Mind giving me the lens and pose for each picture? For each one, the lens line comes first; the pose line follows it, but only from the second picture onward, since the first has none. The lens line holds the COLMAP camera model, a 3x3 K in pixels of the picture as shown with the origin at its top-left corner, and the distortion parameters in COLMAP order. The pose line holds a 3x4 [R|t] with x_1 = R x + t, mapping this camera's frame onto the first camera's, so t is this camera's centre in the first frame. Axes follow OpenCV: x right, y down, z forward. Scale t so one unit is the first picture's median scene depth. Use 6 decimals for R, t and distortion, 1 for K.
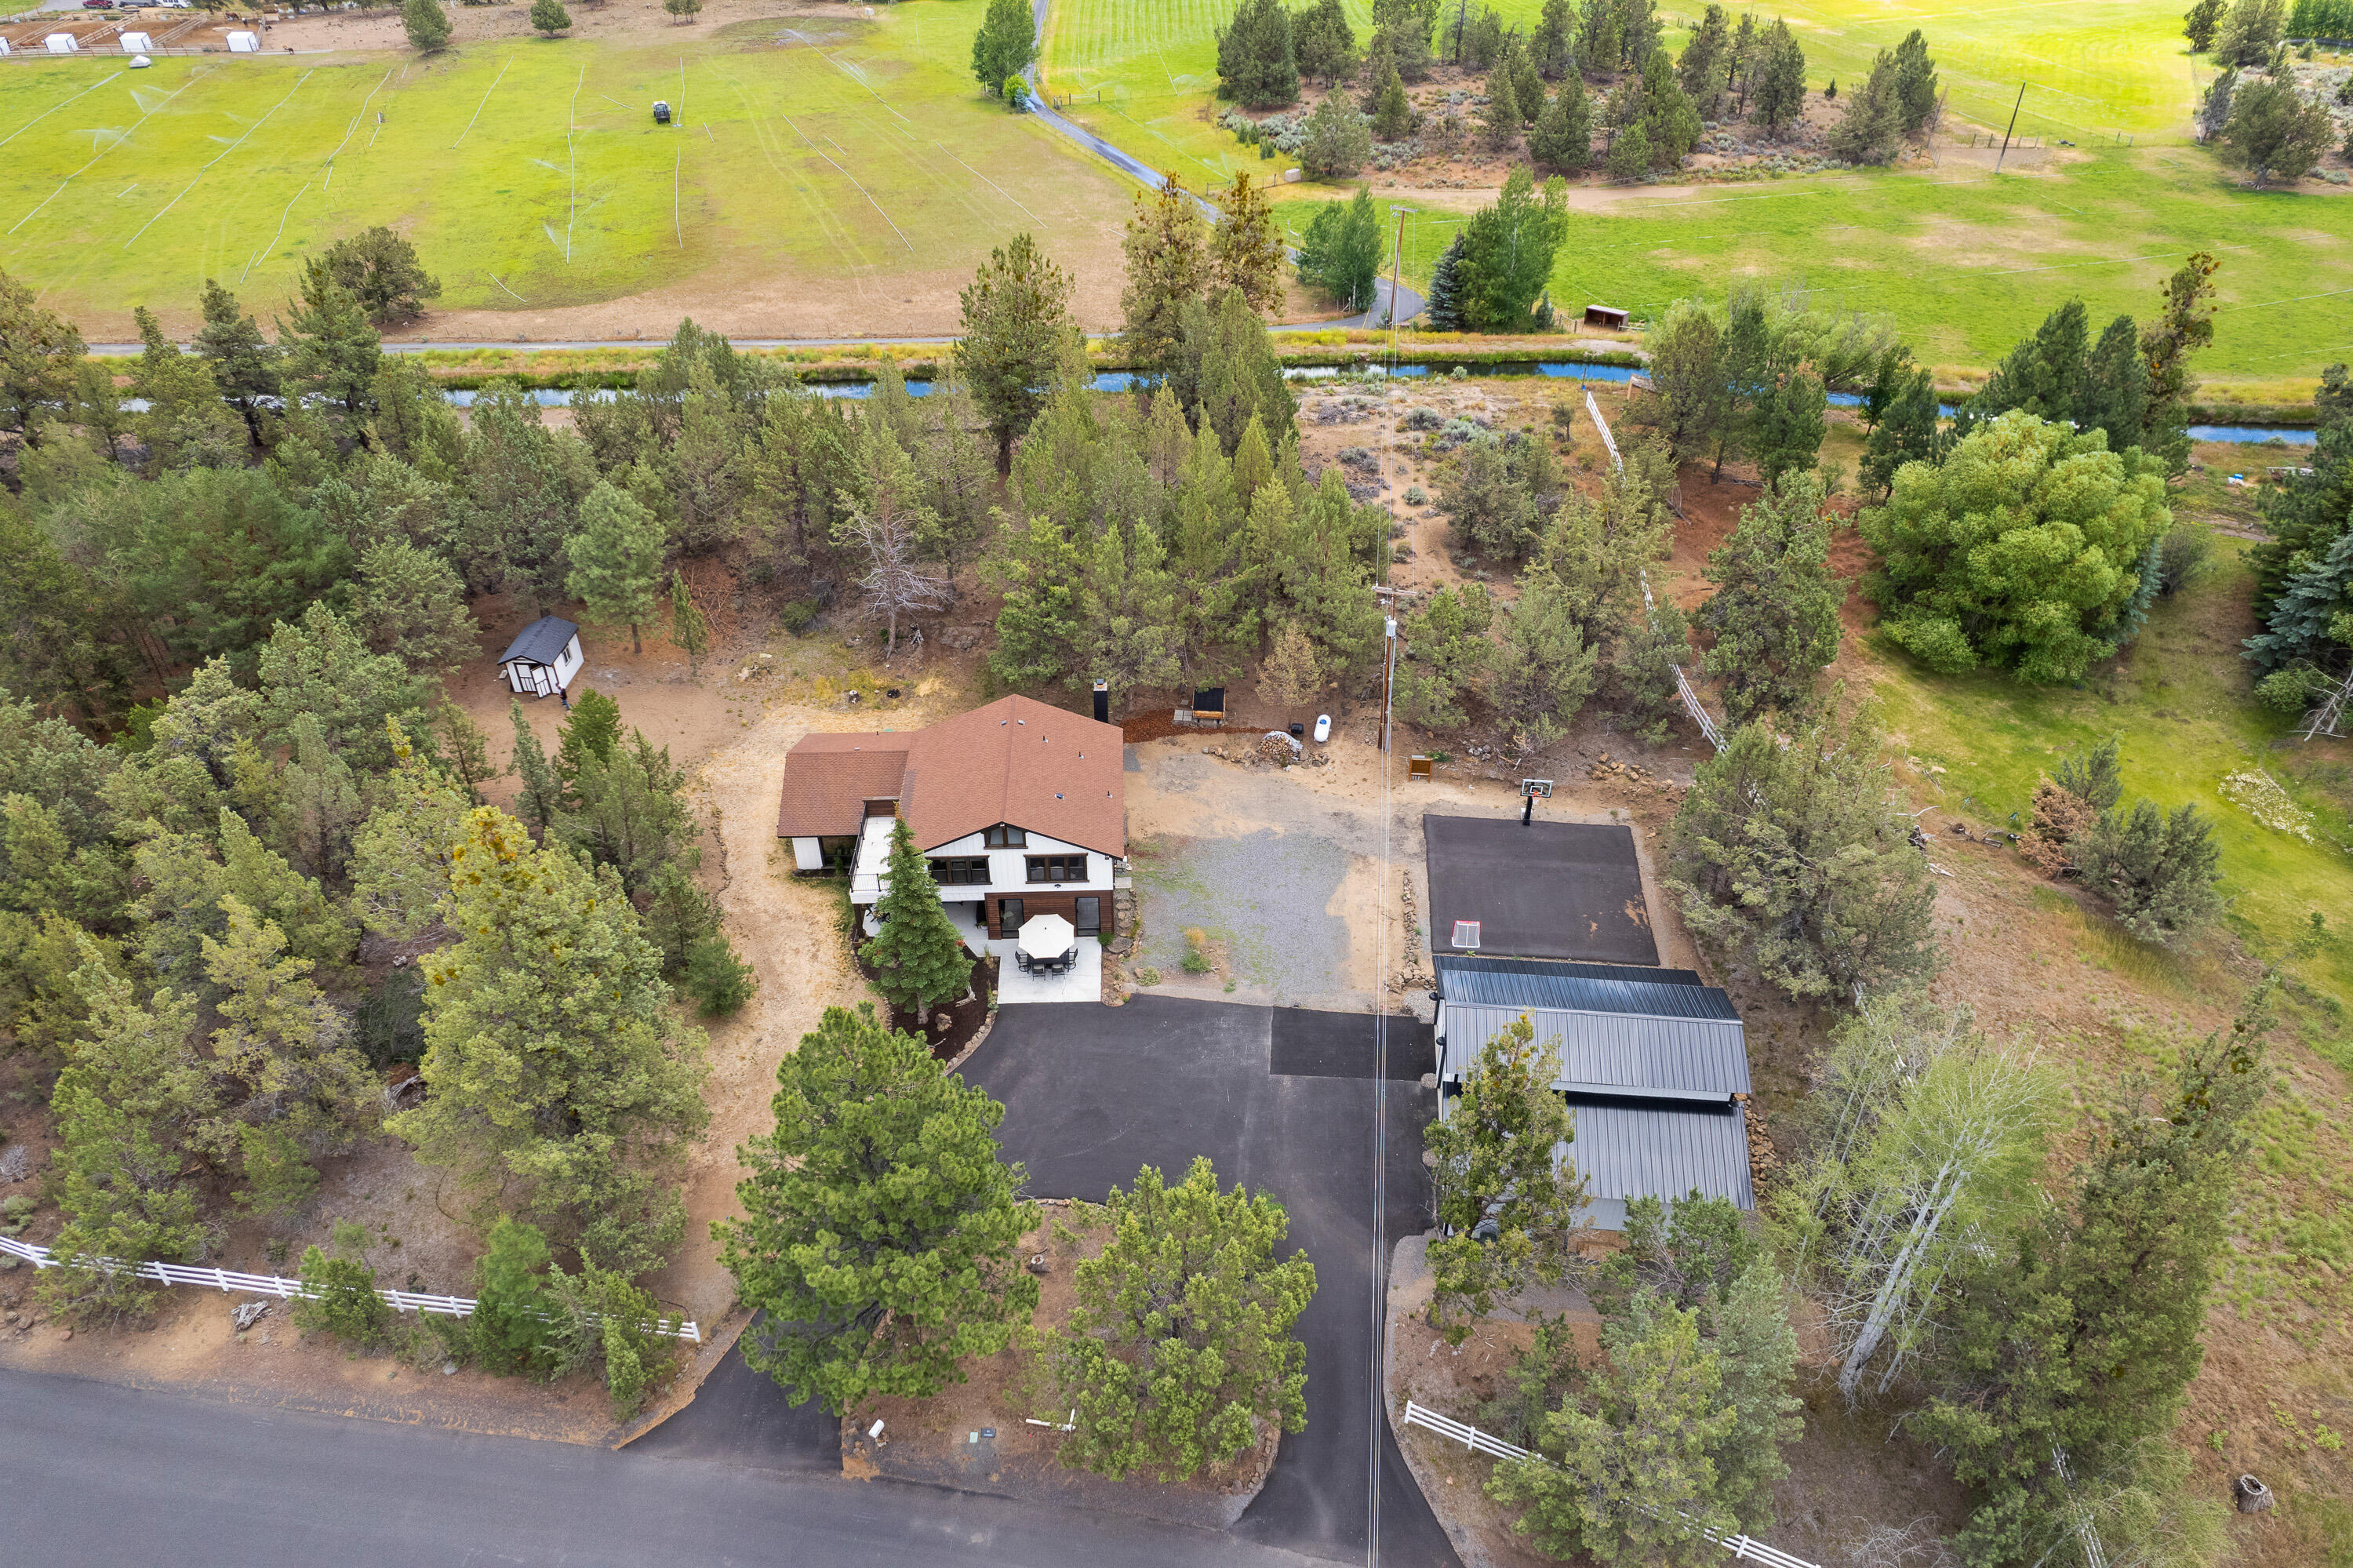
lens RADIAL K [[1535.1, 0, 1176.9], [0, 1535.1, 774.9], [0, 0, 1]] dist [-0.075320, 0.066897]
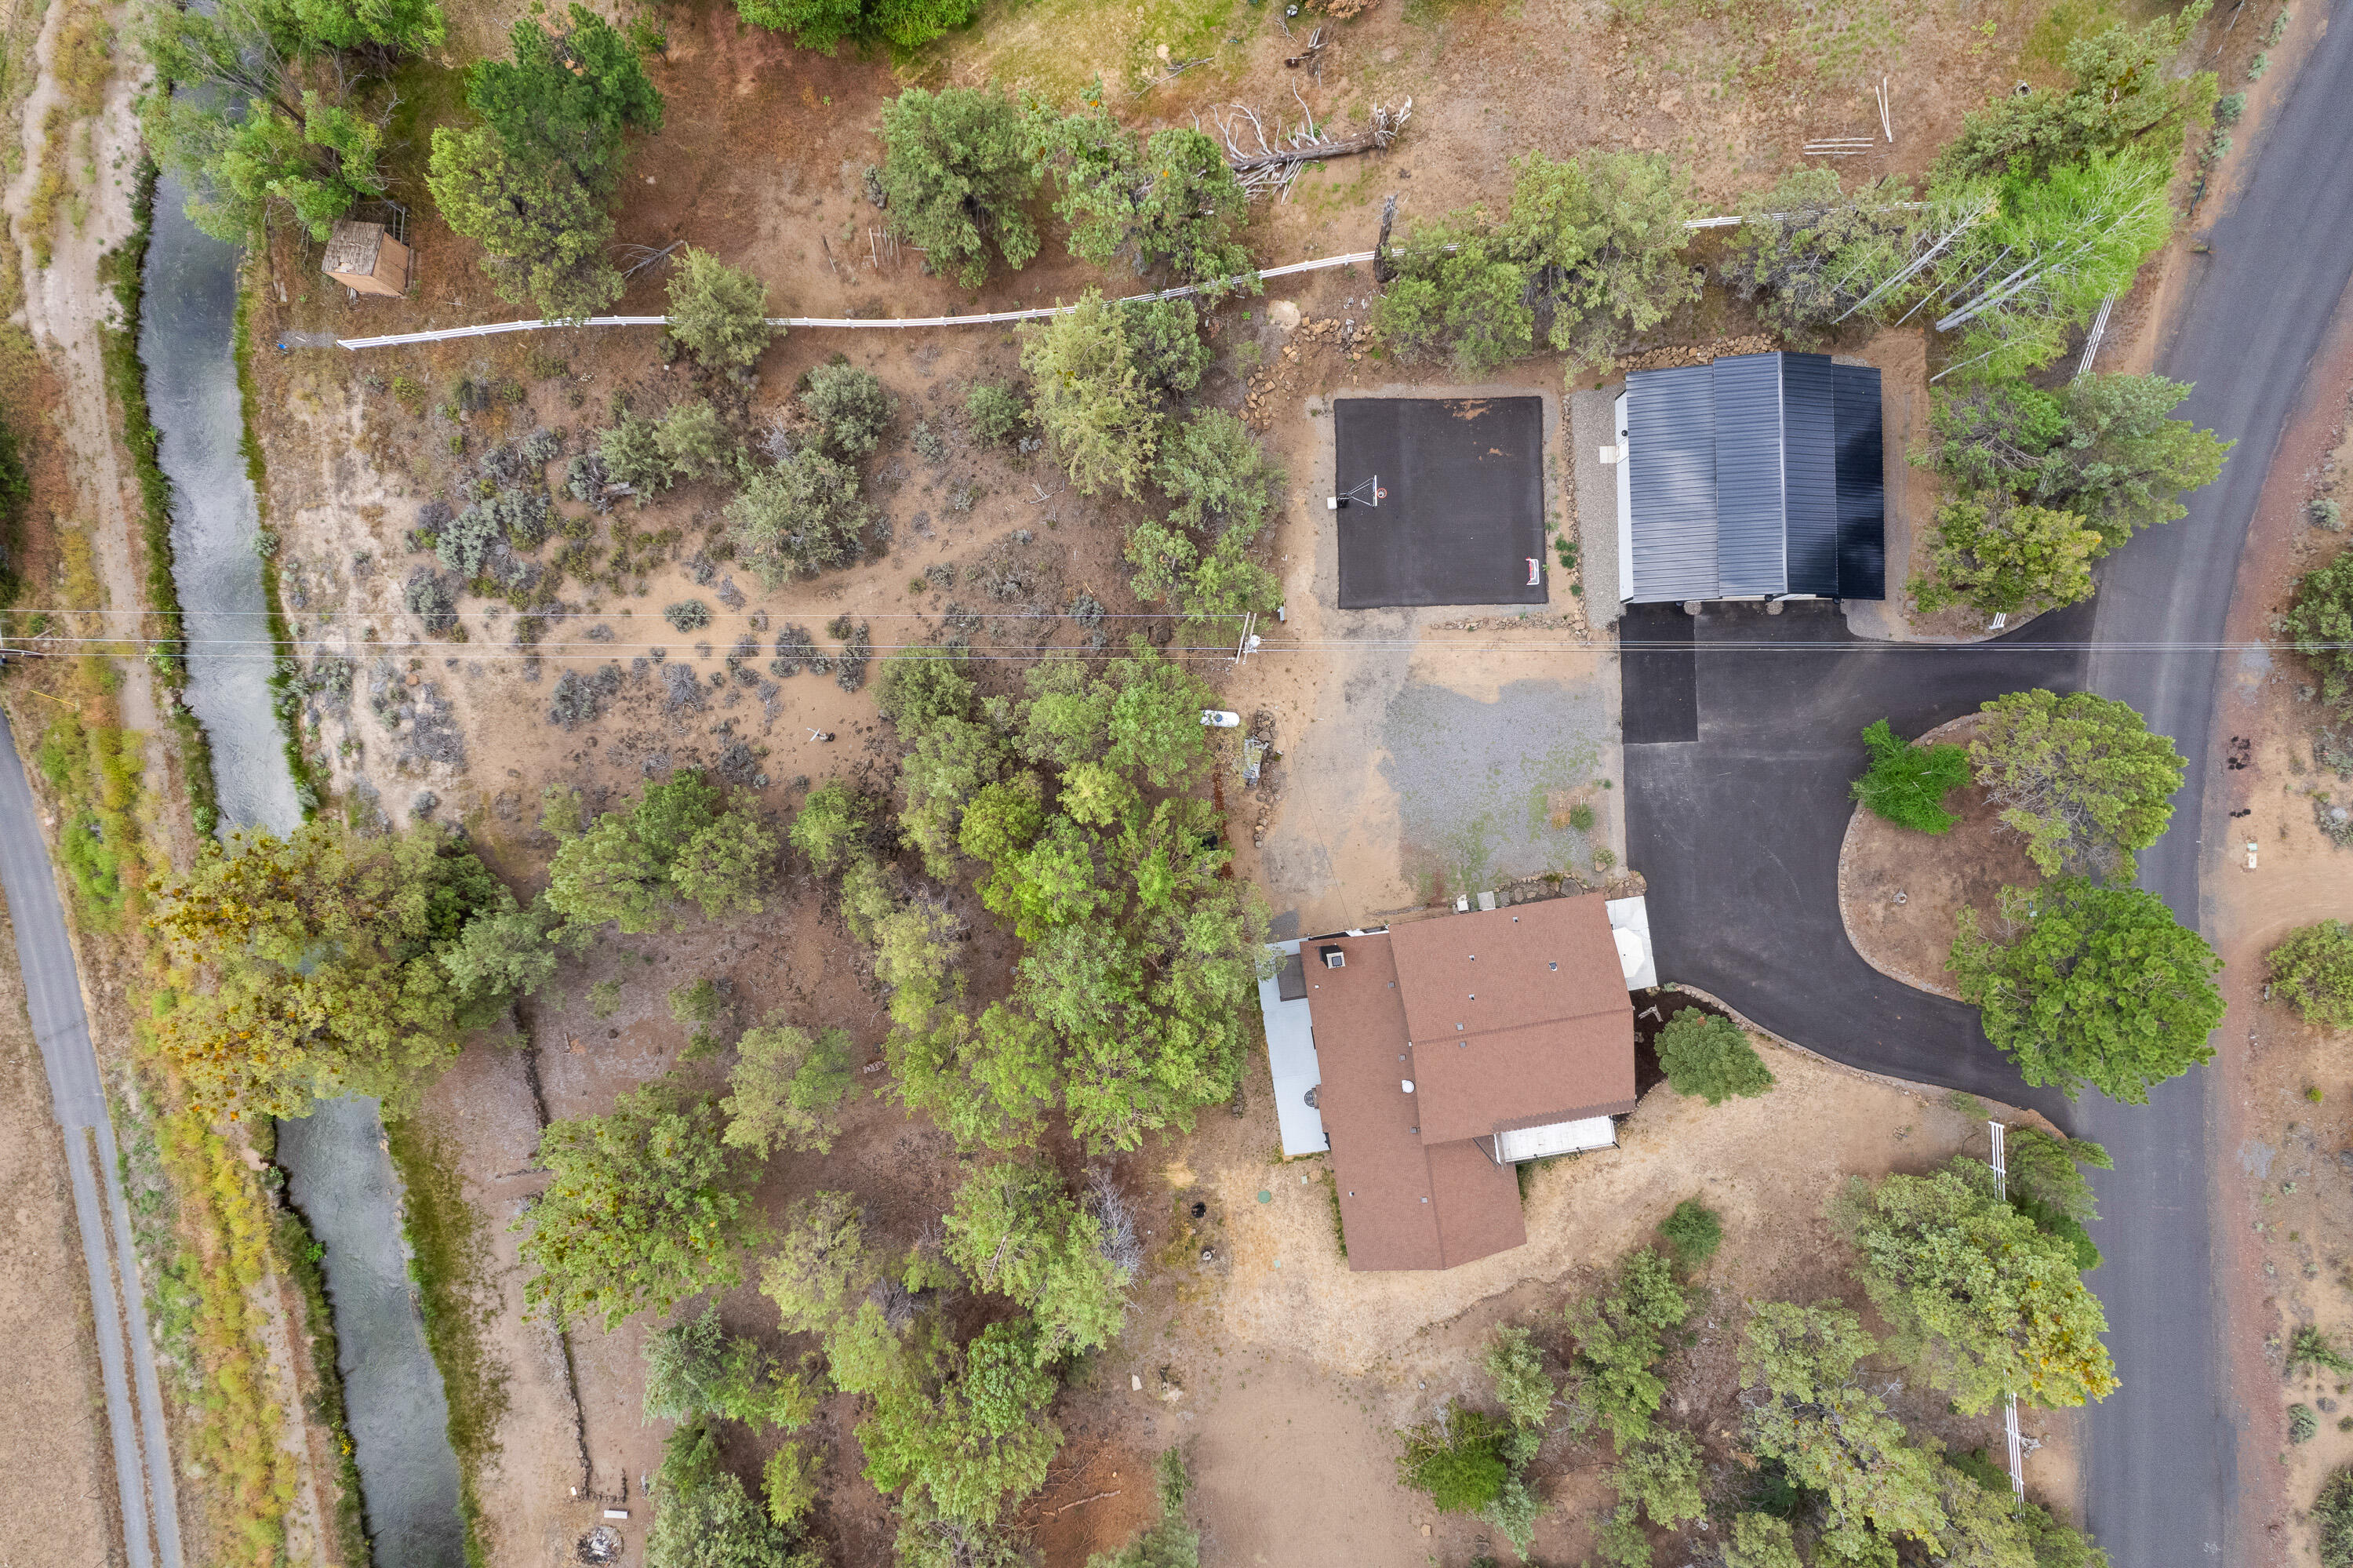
lens RADIAL K [[1535.1, 0, 1176.9], [0, 1535.1, 774.9], [0, 0, 1]] dist [-0.075320, 0.066897]
pose [[-0.121438, -0.992593, 0.003352, 0.056651], [0.583274, -0.068627, 0.809372, -0.708436], [-0.803147, 0.100243, 0.587287, 0.449544]]
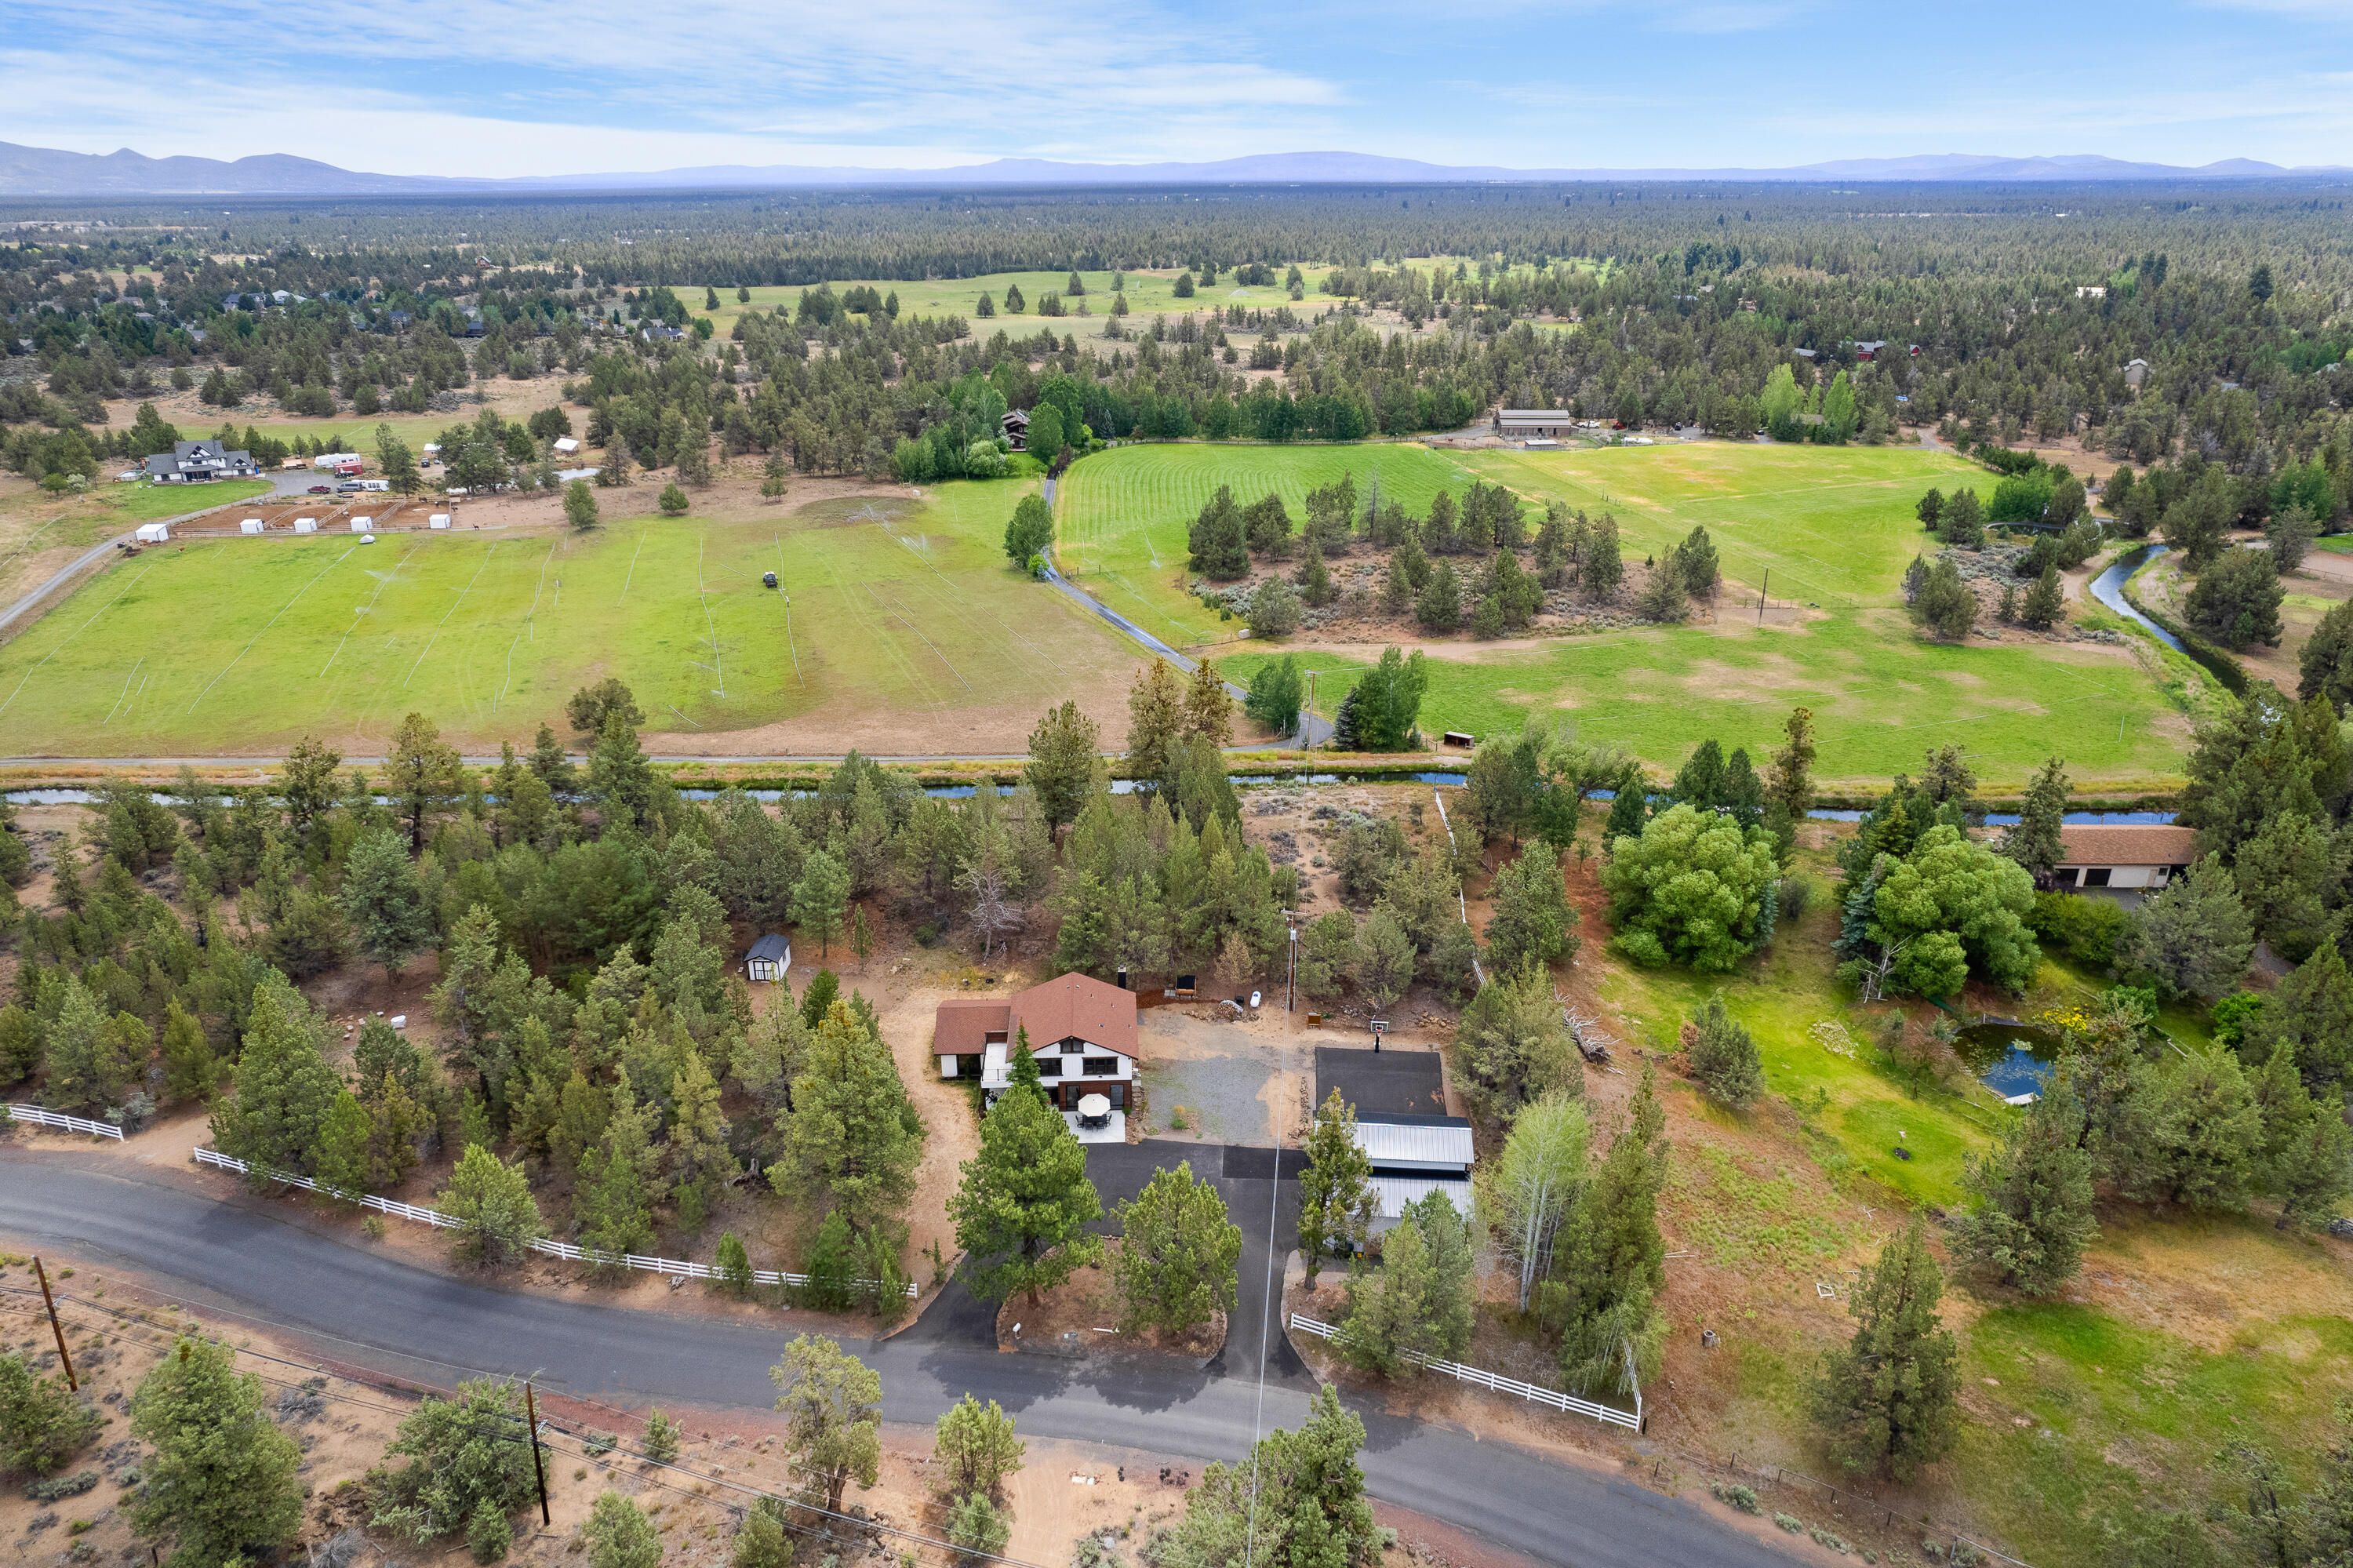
lens RADIAL K [[1535.1, 0, 1176.9], [0, 1535.1, 774.9], [0, 0, 1]] dist [-0.075320, 0.066897]
pose [[0.999861, -0.001247, 0.016633, -0.014269], [0.005254, 0.969970, -0.243166, 0.122325], [-0.015830, 0.243220, 0.969842, -0.583460]]
